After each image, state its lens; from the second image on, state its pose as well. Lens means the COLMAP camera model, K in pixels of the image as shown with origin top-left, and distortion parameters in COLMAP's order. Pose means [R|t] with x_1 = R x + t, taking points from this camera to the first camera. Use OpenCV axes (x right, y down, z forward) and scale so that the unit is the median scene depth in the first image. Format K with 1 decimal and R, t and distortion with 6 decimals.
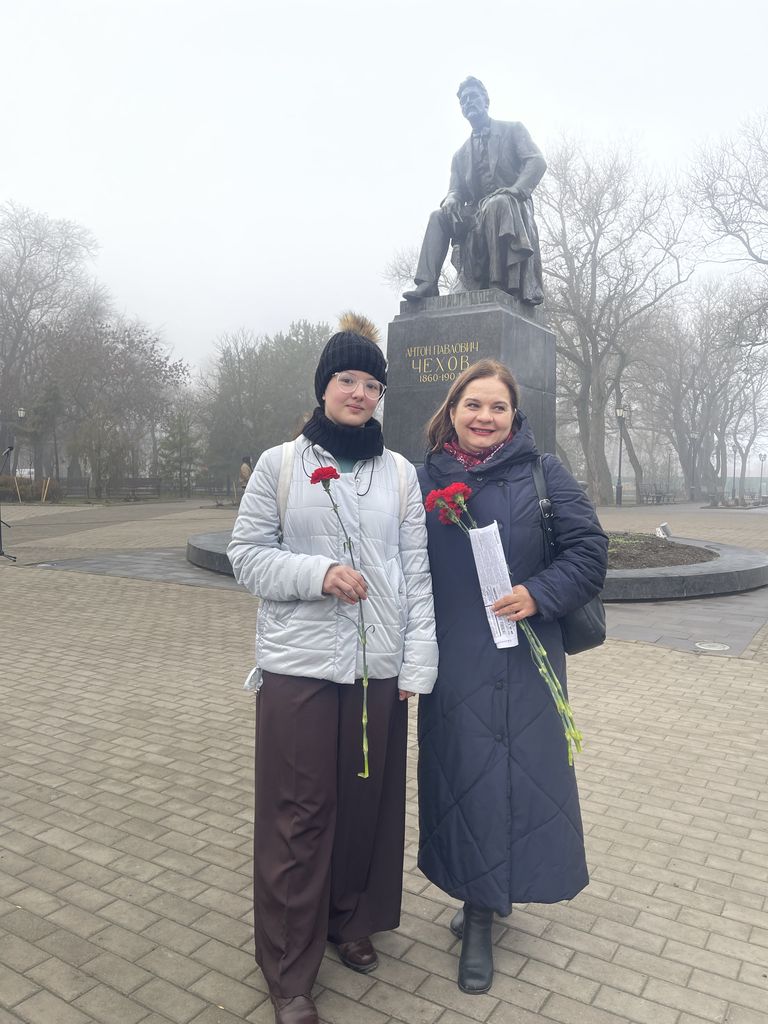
lens RADIAL K [[771.5, 0, 393.6], [0, 771.5, 523.2], [0, 0, 1]] dist [0.077037, -0.104719]
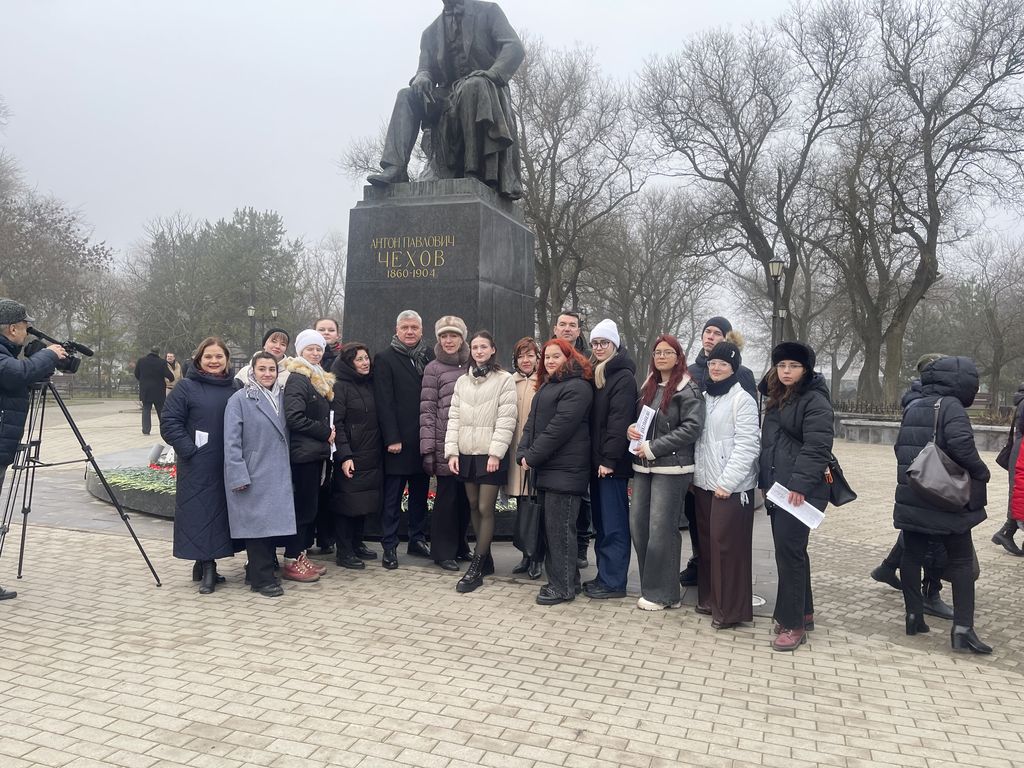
lens RADIAL K [[771.5, 0, 517.5], [0, 771.5, 381.9], [0, 0, 1]] dist [0.077037, -0.104719]
pose [[0.976326, 0.007307, 0.216180, -0.009794], [0.003406, 0.998786, -0.049141, -0.019724], [-0.216277, 0.048714, 0.975116, 0.111877]]
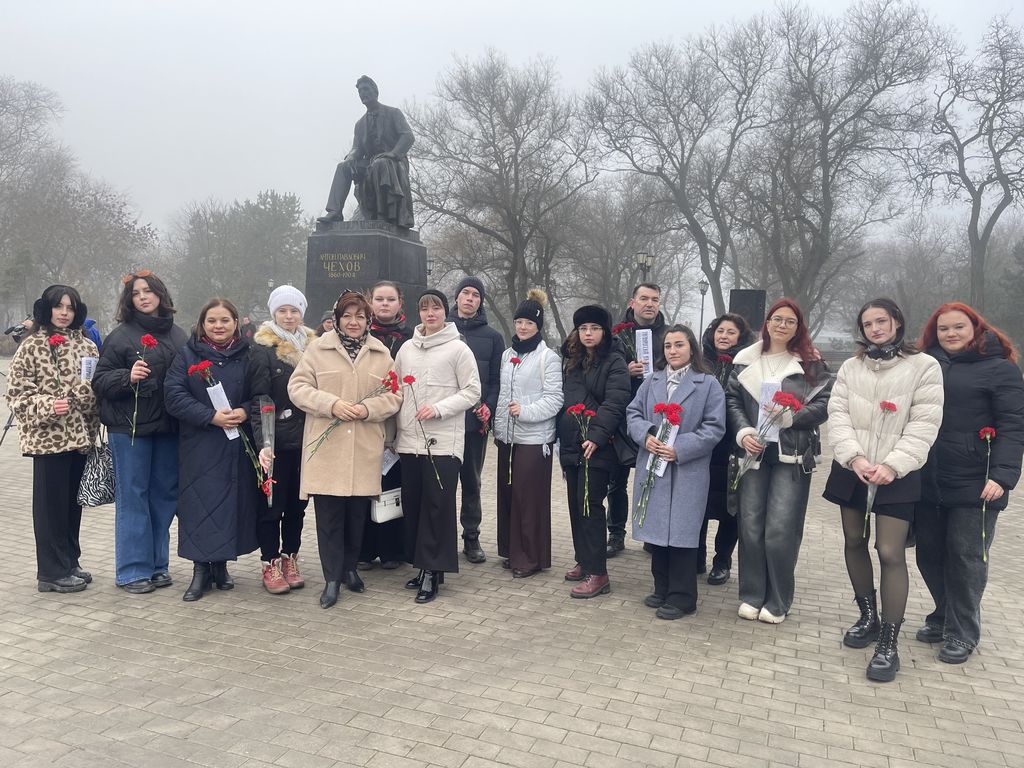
lens RADIAL K [[771.5, 0, 517.5], [0, 771.5, 381.9], [0, 0, 1]] dist [0.077037, -0.104719]
pose [[0.984032, 0.002696, 0.177972, 0.118974], [-0.002453, 0.999996, -0.001583, 0.021373], [-0.177975, 0.001121, 0.984034, -0.516706]]
